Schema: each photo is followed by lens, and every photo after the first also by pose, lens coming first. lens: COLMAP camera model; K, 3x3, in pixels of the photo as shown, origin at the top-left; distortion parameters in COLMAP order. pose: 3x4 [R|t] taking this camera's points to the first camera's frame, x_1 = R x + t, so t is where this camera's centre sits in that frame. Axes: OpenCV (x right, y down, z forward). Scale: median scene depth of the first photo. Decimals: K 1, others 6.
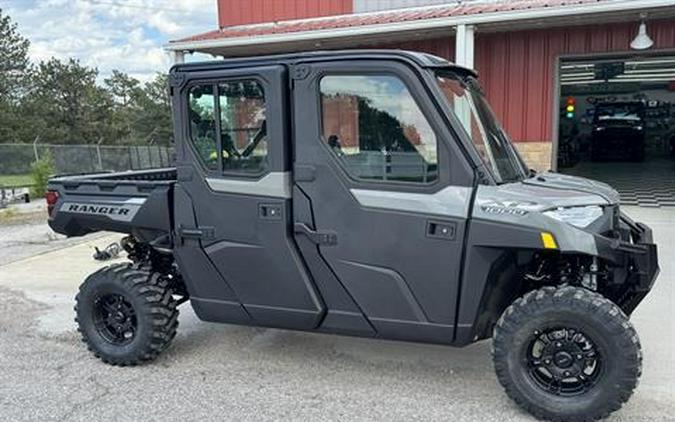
lens RADIAL K [[634.8, 0, 337.4], [0, 634.8, 253.5], [0, 0, 1]] dist [0.118803, -0.207405]
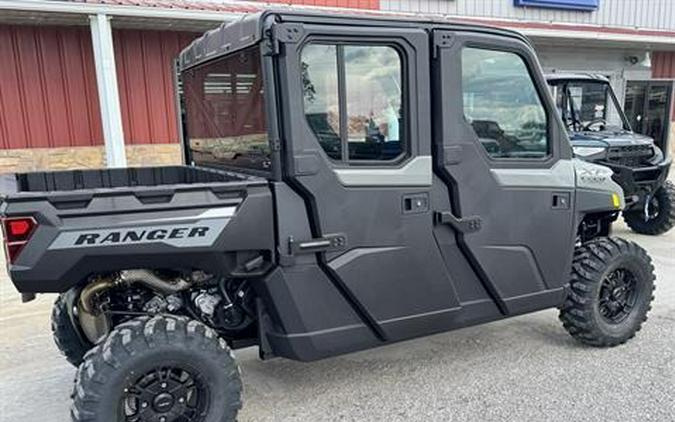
lens RADIAL K [[599.9, 0, 334.9], [0, 599.9, 256.5], [0, 0, 1]] dist [0.109922, -0.187257]
pose [[0.633650, -0.154450, 0.758046, -0.697129], [0.156893, 0.985162, 0.069577, -0.060443], [-0.757544, 0.074844, 0.648480, 0.500029]]
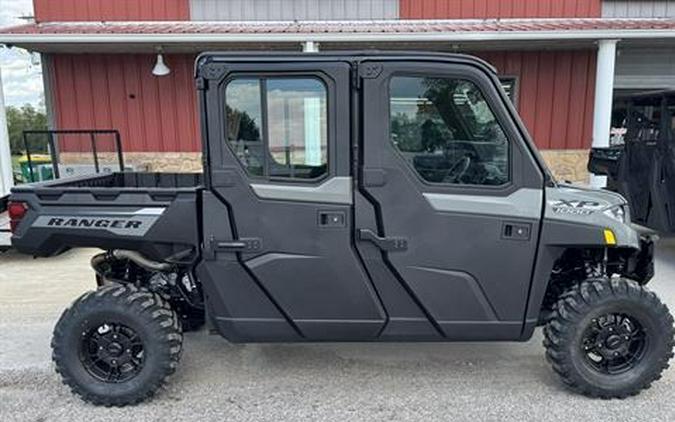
lens RADIAL K [[573.0, 0, 333.8], [0, 573.0, 256.0], [0, 0, 1]] dist [0.092523, -0.148885]
pose [[0.921663, -0.055786, 0.383959, -0.378686], [0.052796, 0.998437, 0.018330, -0.023496], [-0.384381, 0.003377, 0.923168, 0.194569]]
